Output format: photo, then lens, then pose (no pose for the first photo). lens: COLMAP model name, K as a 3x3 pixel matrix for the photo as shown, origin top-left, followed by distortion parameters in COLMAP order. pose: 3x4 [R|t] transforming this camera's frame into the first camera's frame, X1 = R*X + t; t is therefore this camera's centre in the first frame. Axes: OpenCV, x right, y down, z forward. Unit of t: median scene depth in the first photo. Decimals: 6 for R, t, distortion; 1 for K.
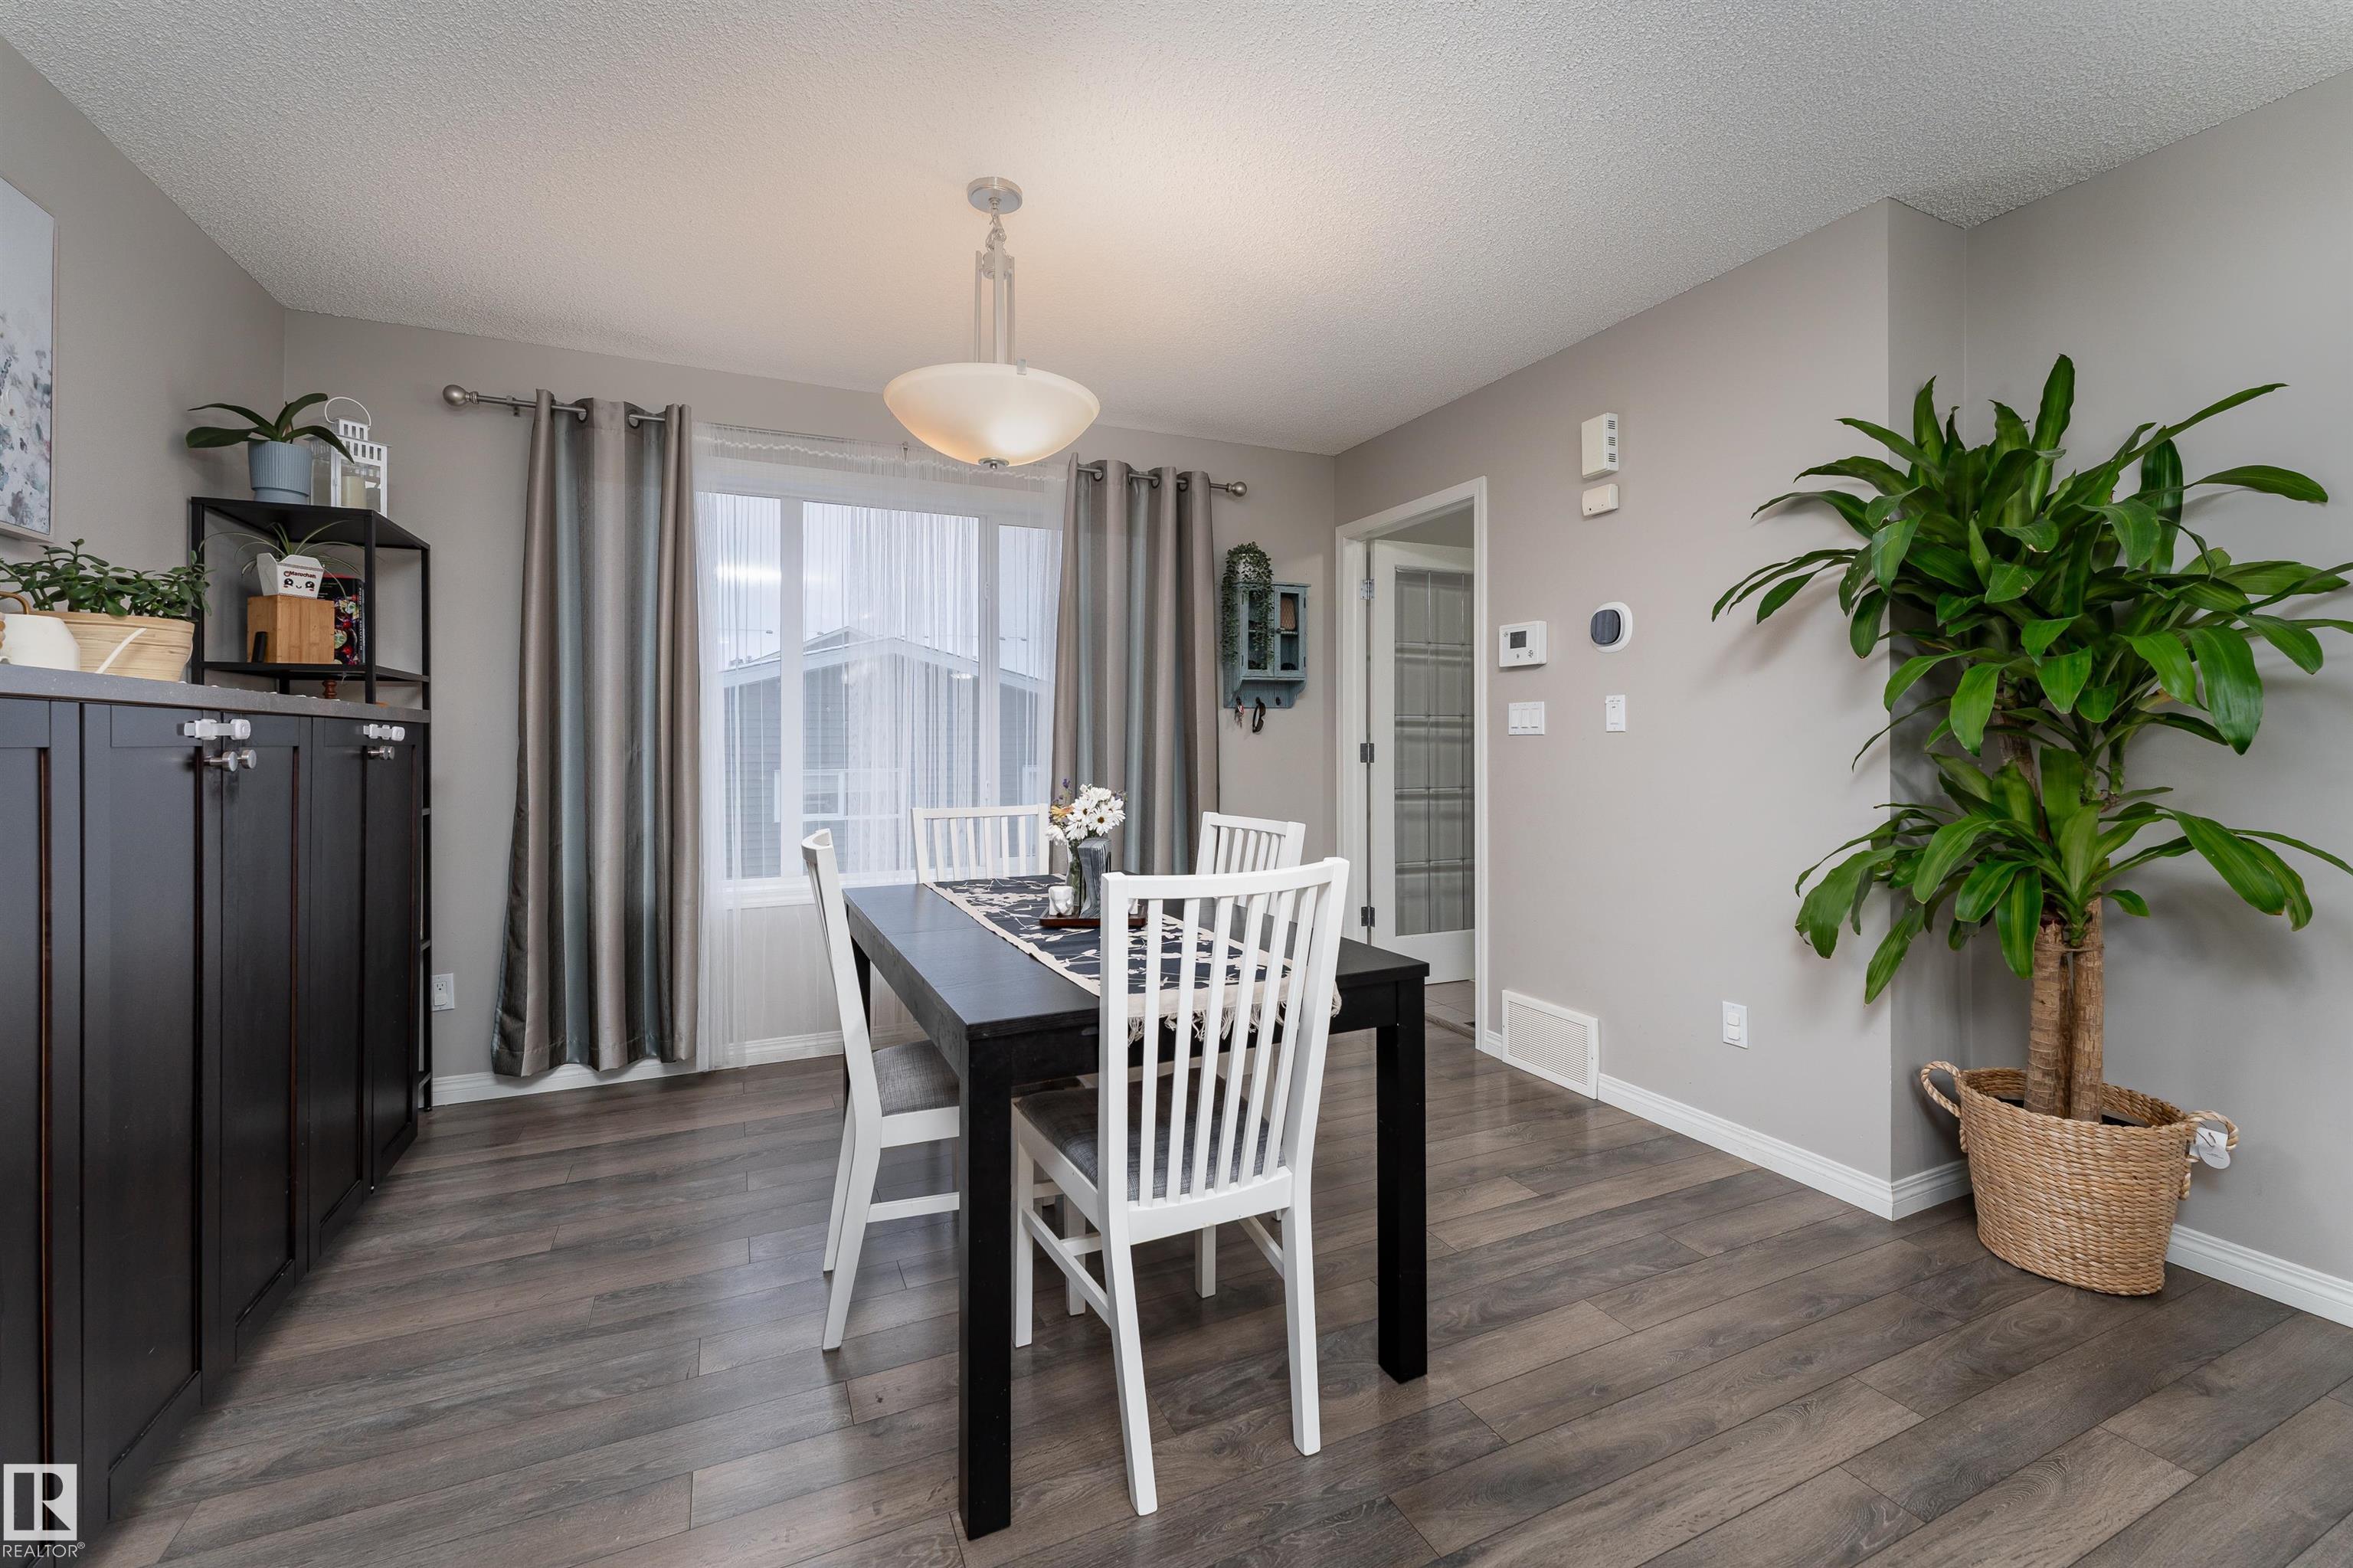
lens RADIAL K [[990.8, 0, 1180.1], [0, 990.8, 716.8], [0, 0, 1]] dist [0.000721, 0.000011]
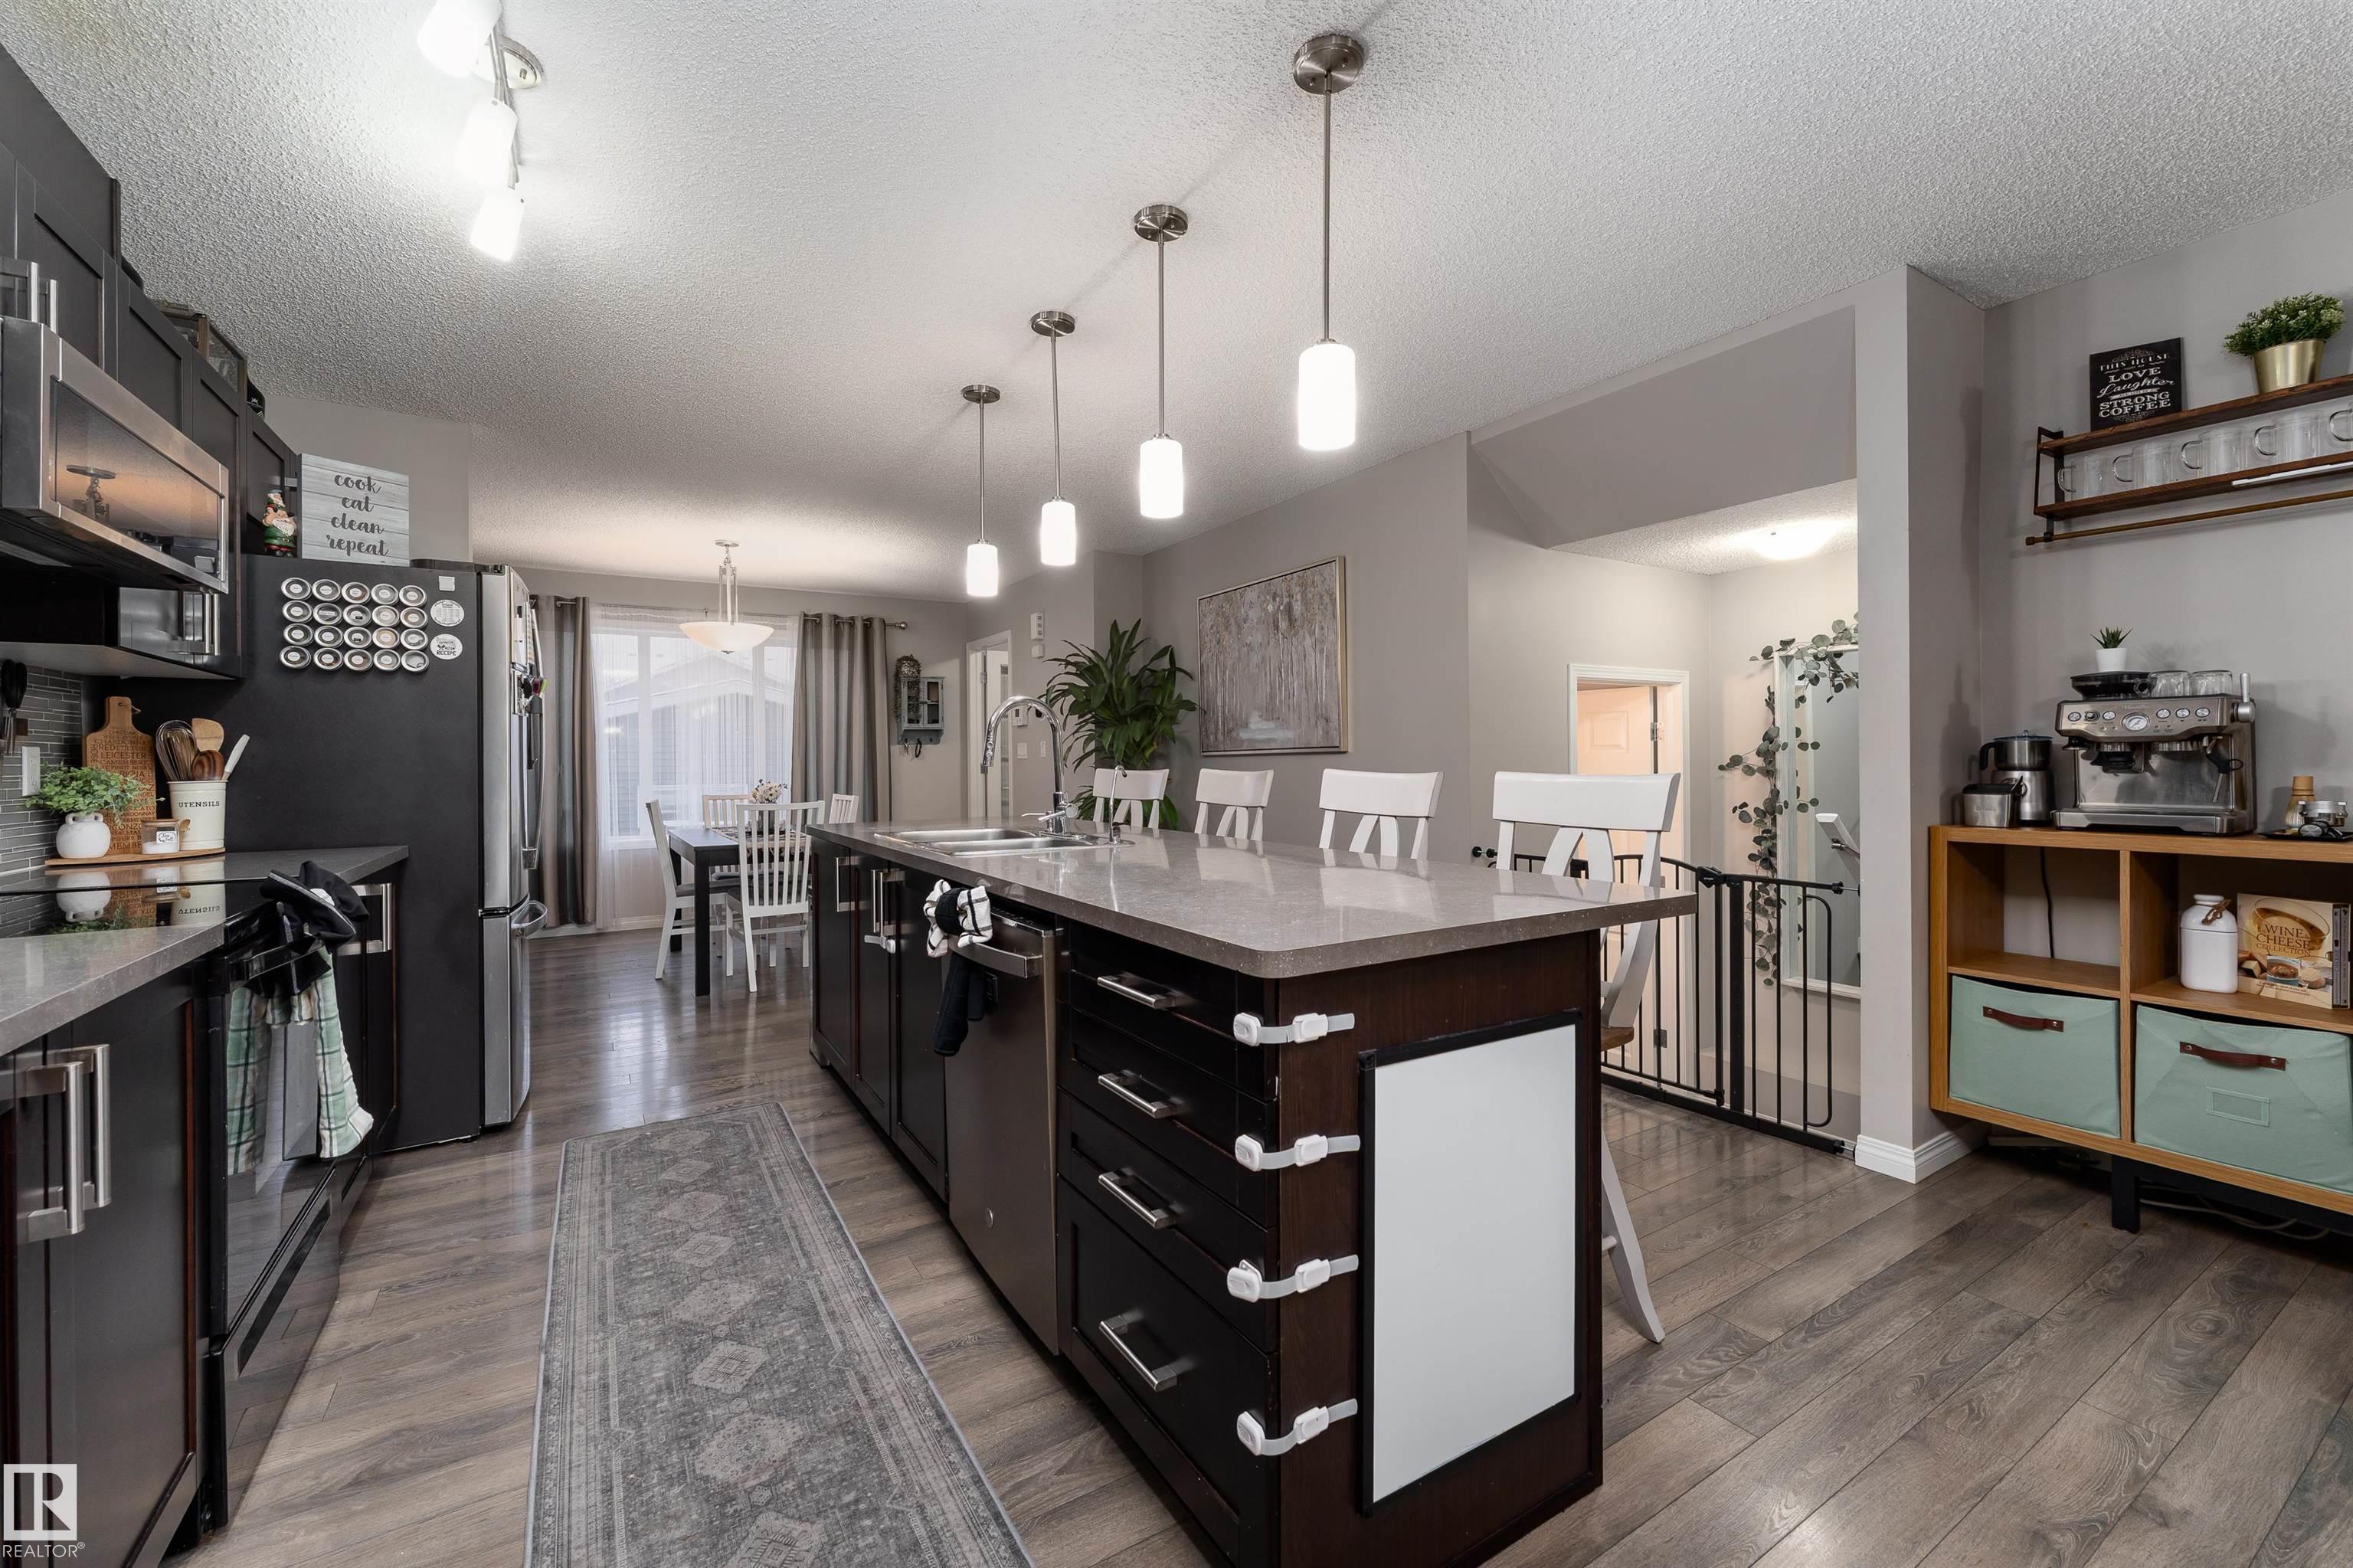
lens RADIAL K [[964.7, 0, 1185.2], [0, 964.7, 755.6], [0, 0, 1]] dist [0.001307, 0.000036]
pose [[0.992223, -0.003126, 0.124432, 0.438758], [0.000484, 0.999774, 0.021256, -0.032395], [-0.124470, -0.021031, 0.992000, -1.041936]]
